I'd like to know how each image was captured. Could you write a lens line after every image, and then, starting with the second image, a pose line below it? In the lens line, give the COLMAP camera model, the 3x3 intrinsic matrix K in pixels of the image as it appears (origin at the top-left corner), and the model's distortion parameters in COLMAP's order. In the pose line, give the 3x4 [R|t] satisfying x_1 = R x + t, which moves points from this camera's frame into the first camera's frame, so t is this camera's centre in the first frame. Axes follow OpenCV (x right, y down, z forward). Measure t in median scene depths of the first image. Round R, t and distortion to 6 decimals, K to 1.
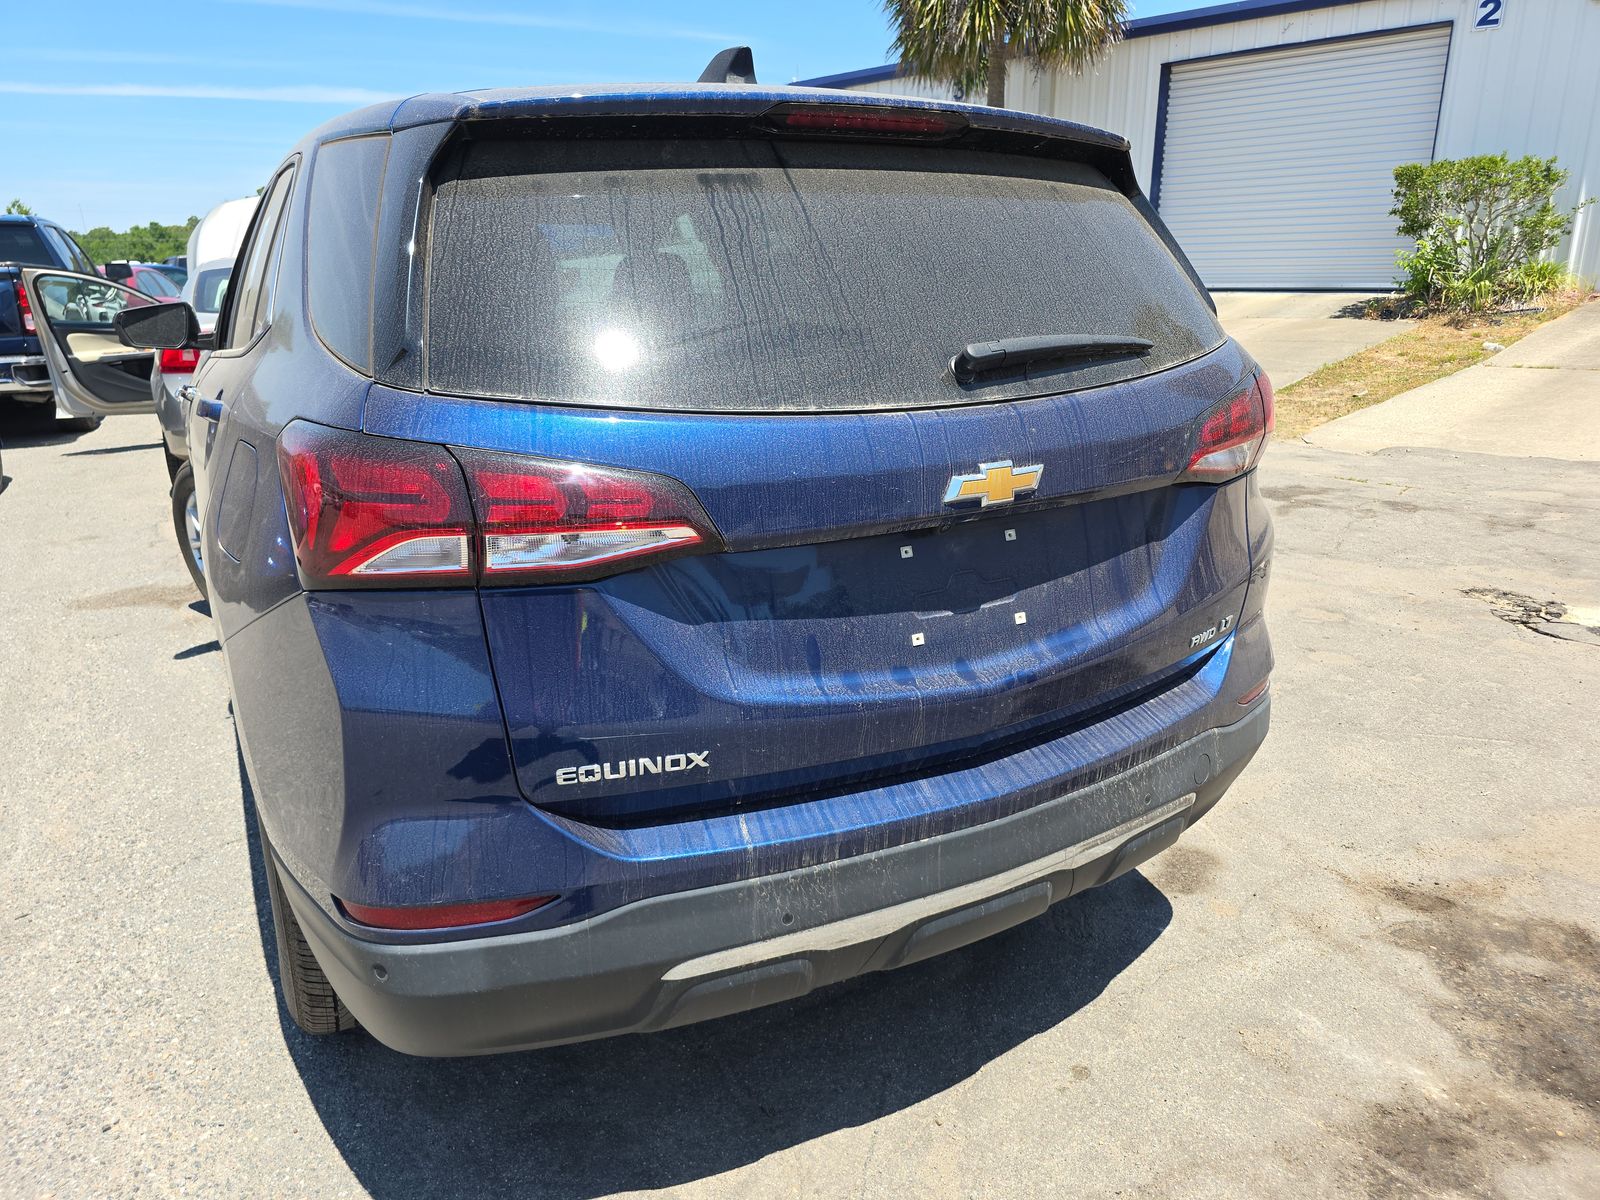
lens RADIAL K [[1061.6, 0, 812.1], [0, 1061.6, 574.1], [0, 0, 1]] dist [0.048559, -0.045915]
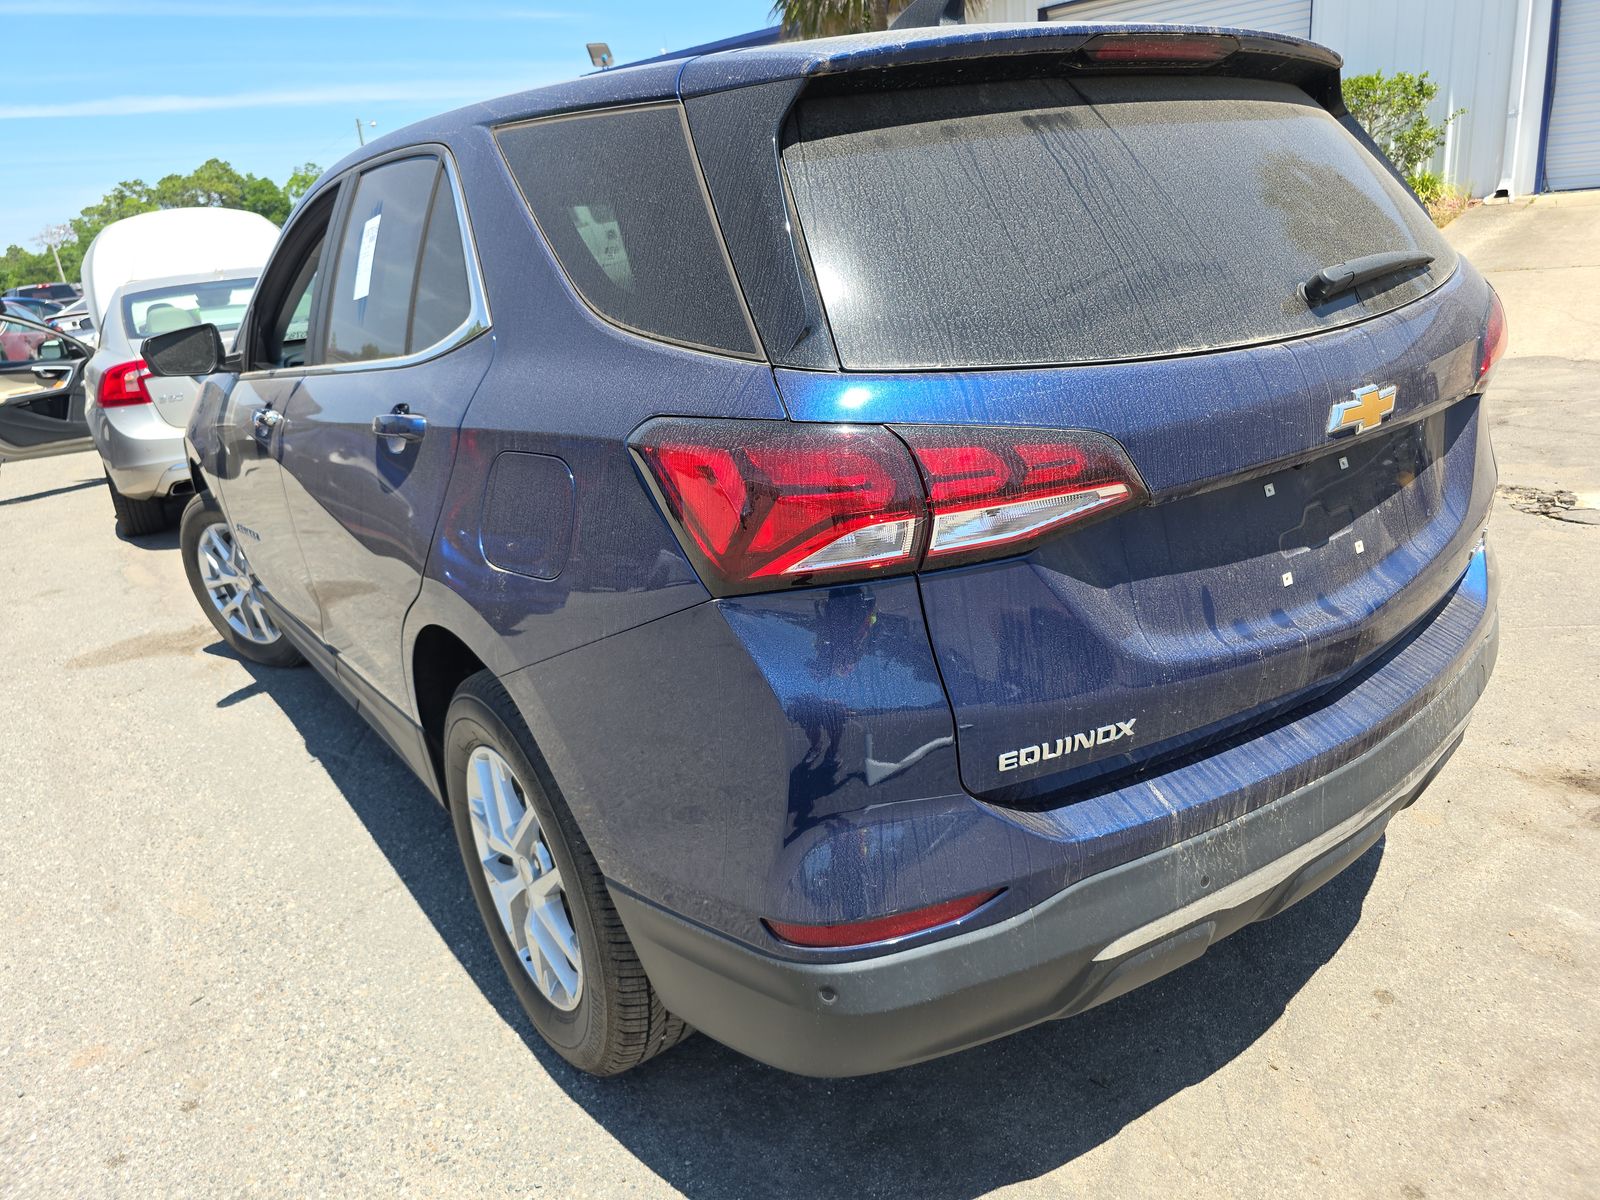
lens RADIAL K [[1069.7, 0, 811.6], [0, 1069.7, 558.7], [0, 0, 1]] dist [0.036105, -0.034224]
pose [[0.989831, -0.111825, 0.087918, -0.419827], [0.110781, 0.993705, 0.016681, -0.021644], [-0.089230, -0.006771, 0.995988, 0.064005]]
